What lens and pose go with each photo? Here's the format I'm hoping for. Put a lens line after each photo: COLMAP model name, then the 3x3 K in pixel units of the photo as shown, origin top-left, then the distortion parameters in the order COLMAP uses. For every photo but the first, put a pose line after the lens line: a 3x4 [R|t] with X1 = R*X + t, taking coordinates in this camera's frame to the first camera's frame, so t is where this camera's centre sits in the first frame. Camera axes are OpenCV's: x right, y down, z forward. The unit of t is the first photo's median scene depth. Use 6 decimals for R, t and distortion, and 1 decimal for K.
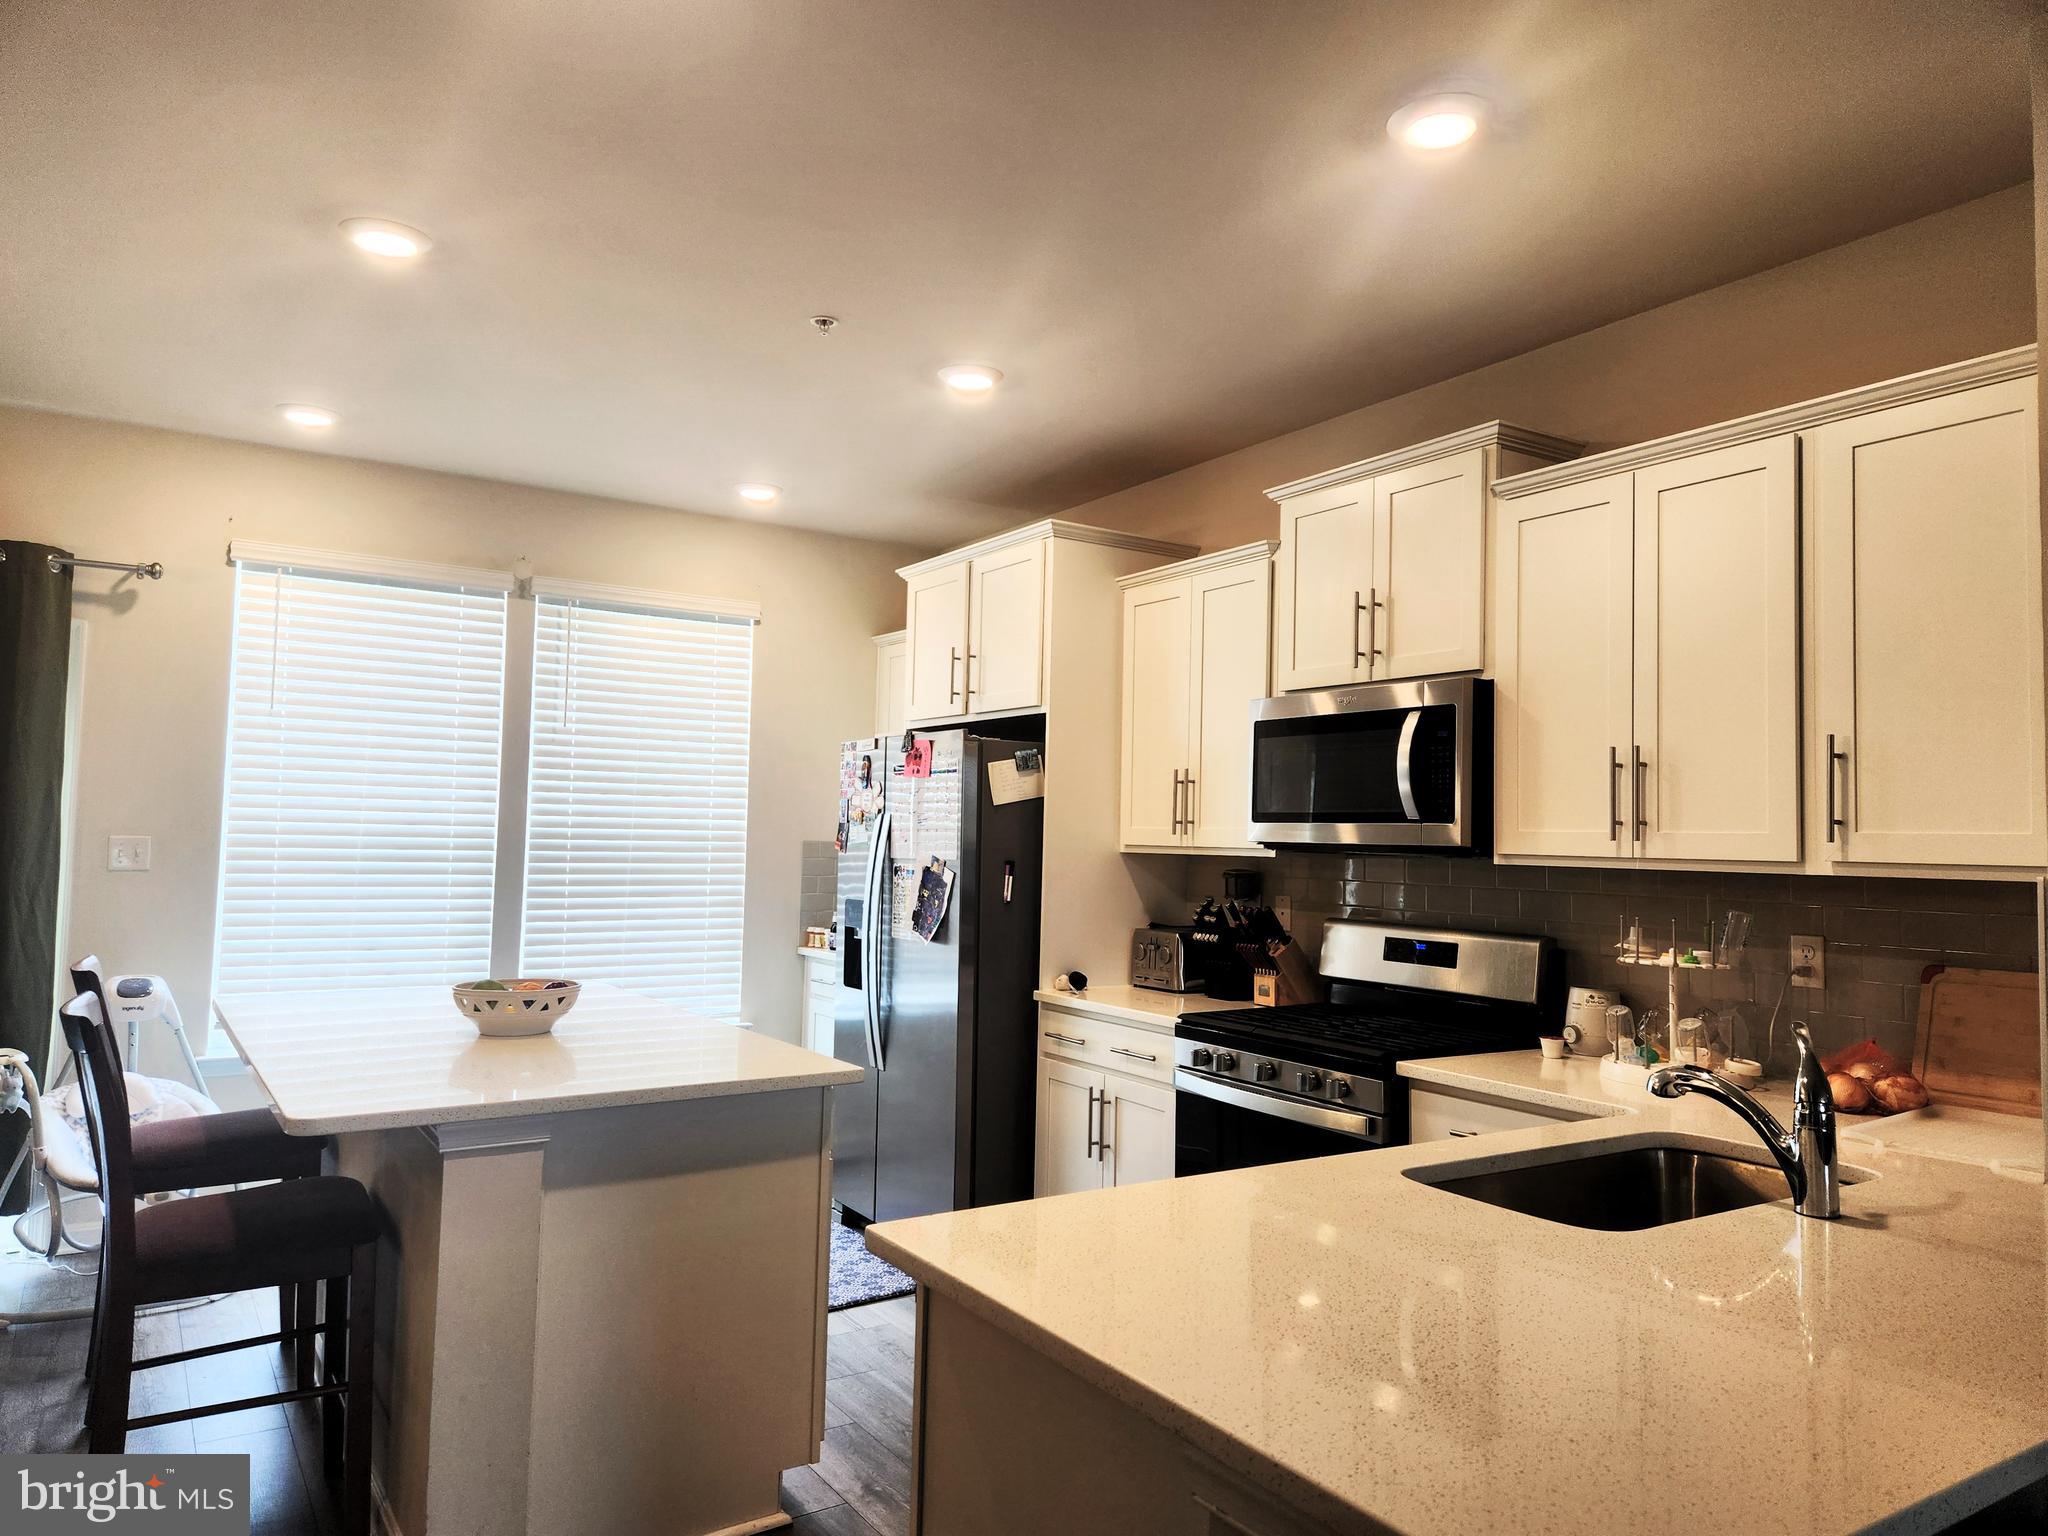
lens RADIAL K [[1362.3, 0, 1037.9], [0, 1362.3, 748.7], [0, 0, 1]] dist [0.068383, -0.046662]
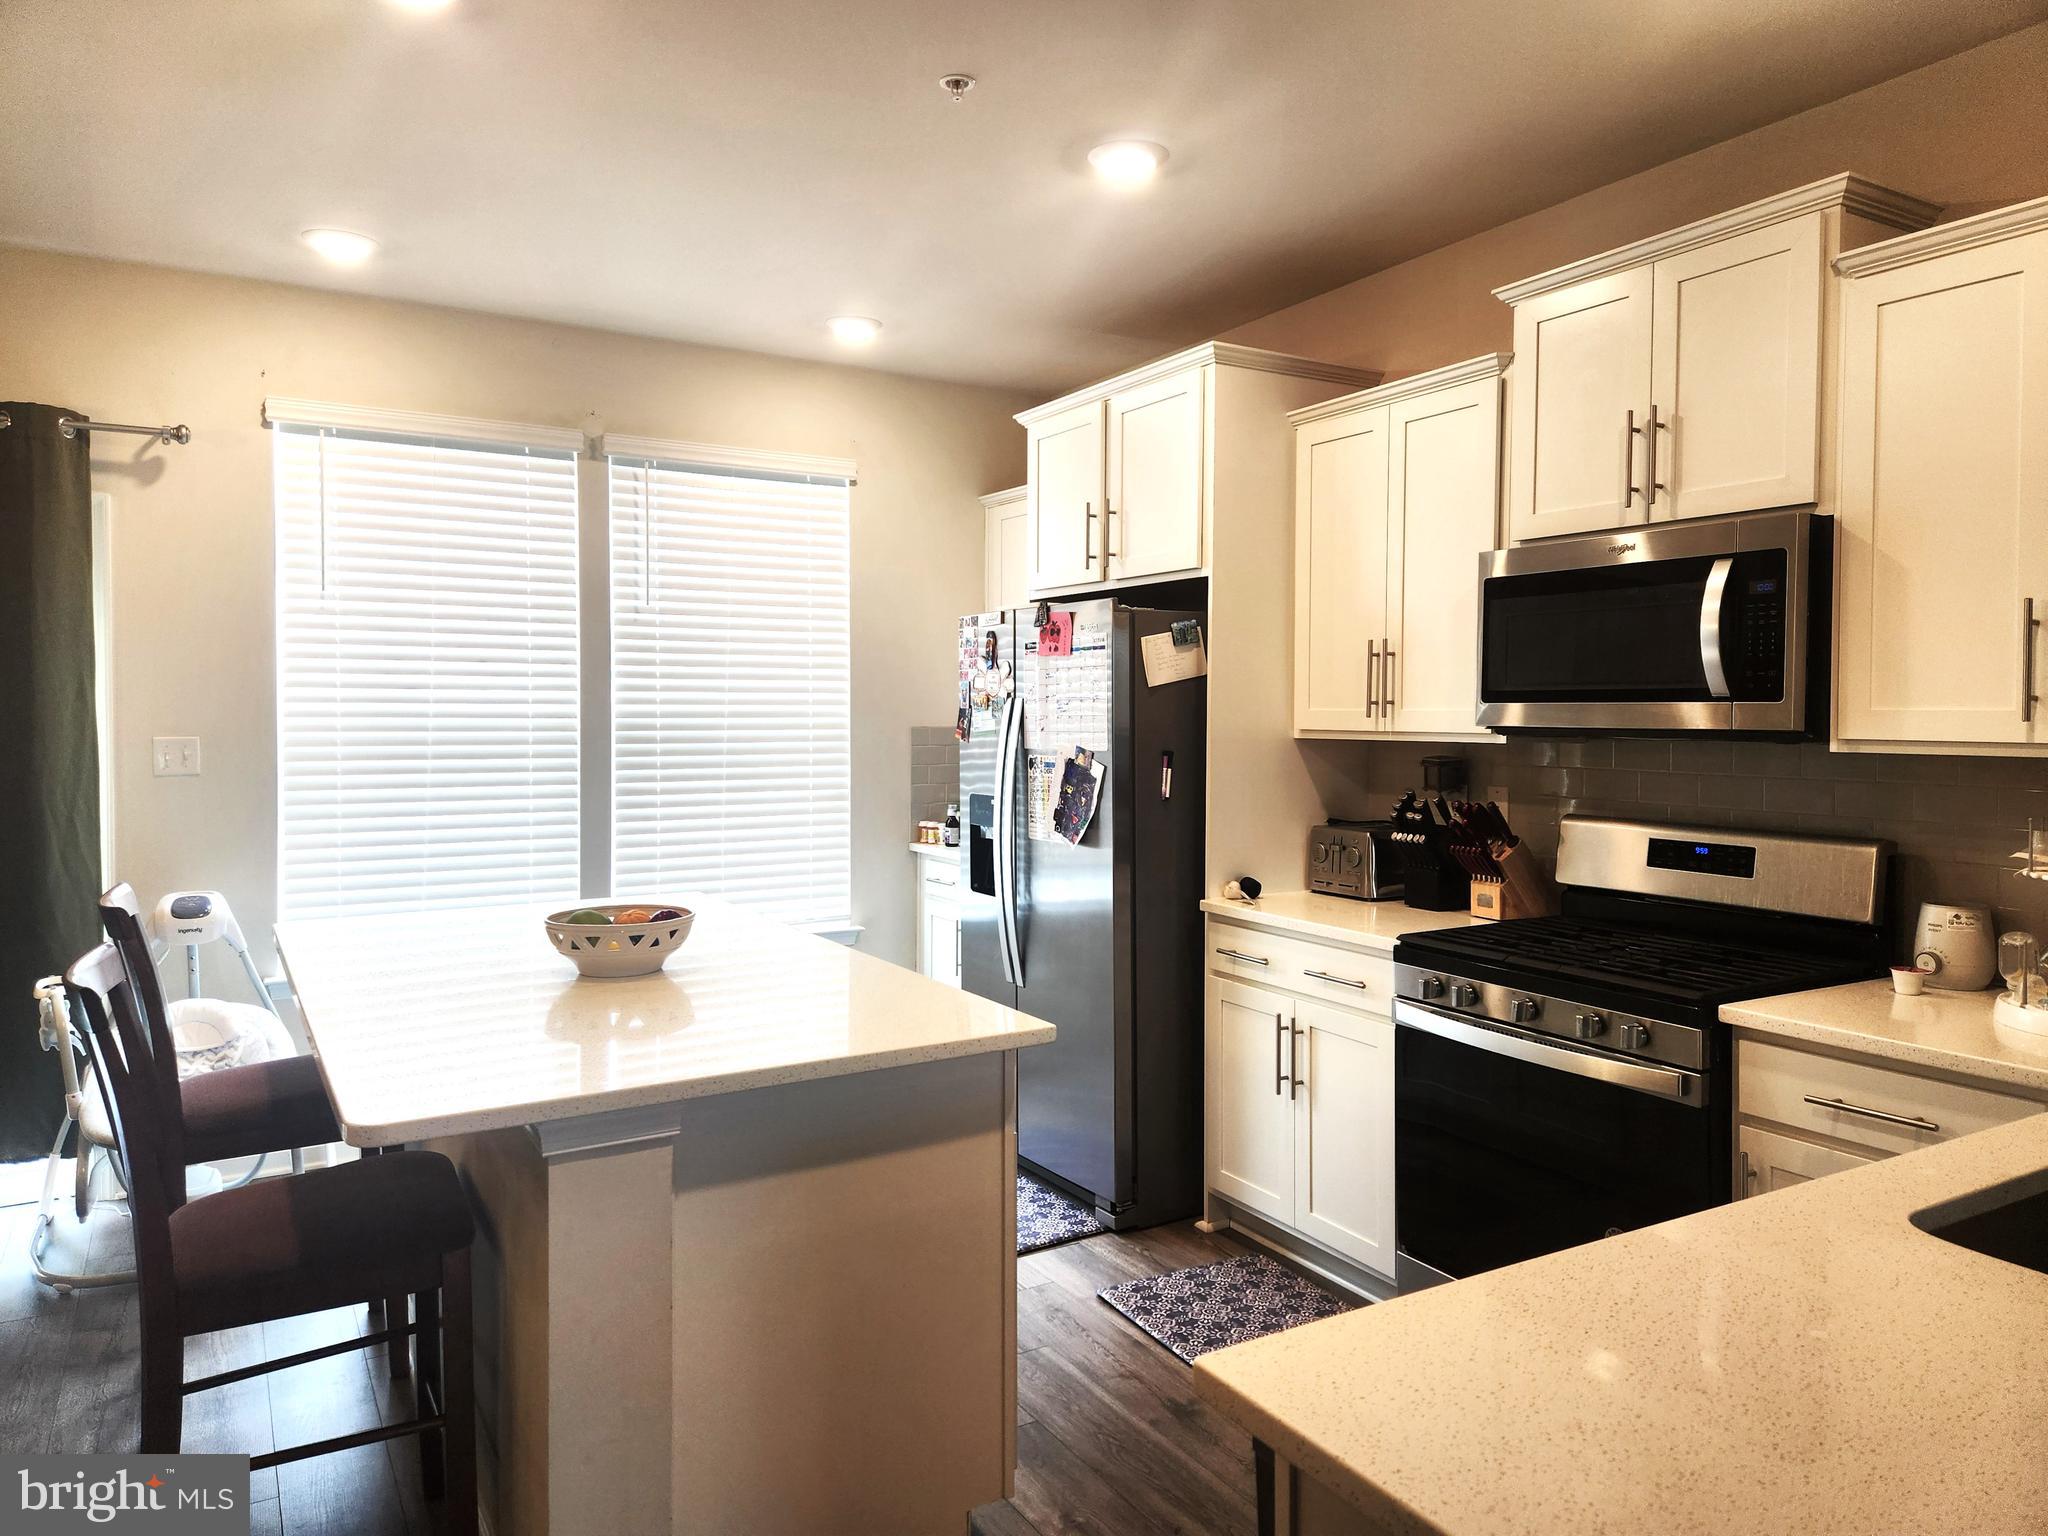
lens RADIAL K [[1362.3, 0, 1042.4], [0, 1362.3, 728.0], [0, 0, 1]] dist [0.068383, -0.046662]
pose [[0.998959, -0.018066, -0.041897, -0.064302], [0.021330, 0.996661, 0.078812, -0.001354], [0.040333, -0.079623, 0.996009, 0.143871]]
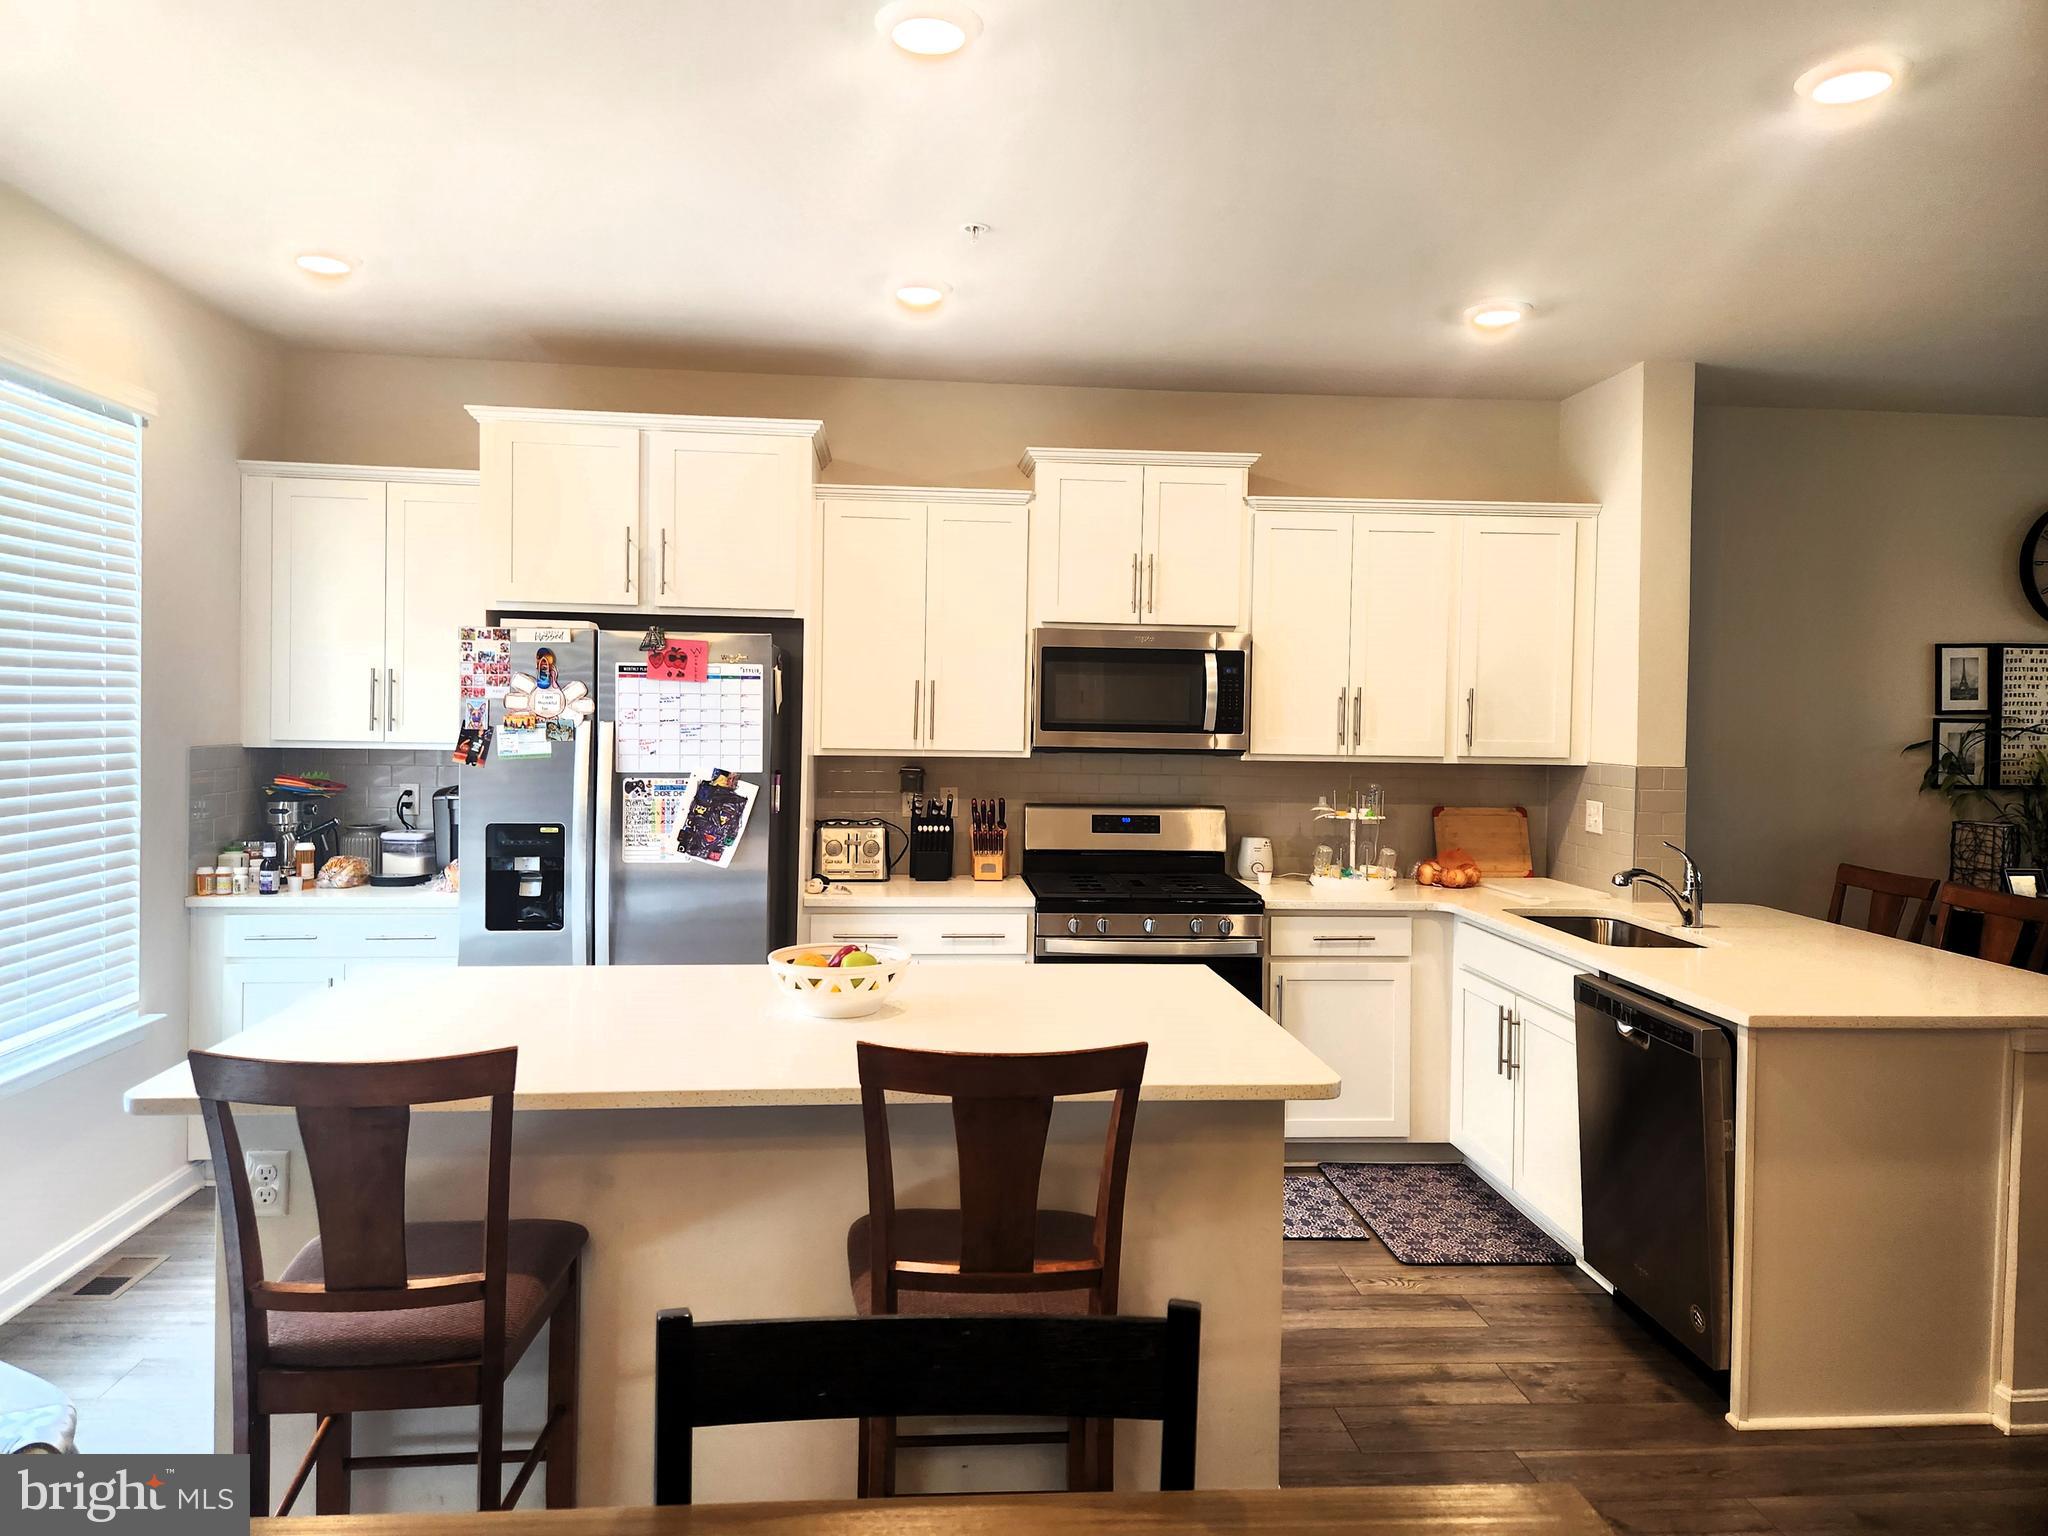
lens RADIAL K [[1362.3, 0, 1021.9], [0, 1362.3, 724.7], [0, 0, 1]] dist [0.068383, -0.046662]
pose [[0.471513, -0.024357, 0.881523, -0.807776], [-0.066685, 0.995772, 0.063182, -0.023201], [-0.879334, -0.088575, 0.467895, 0.398446]]
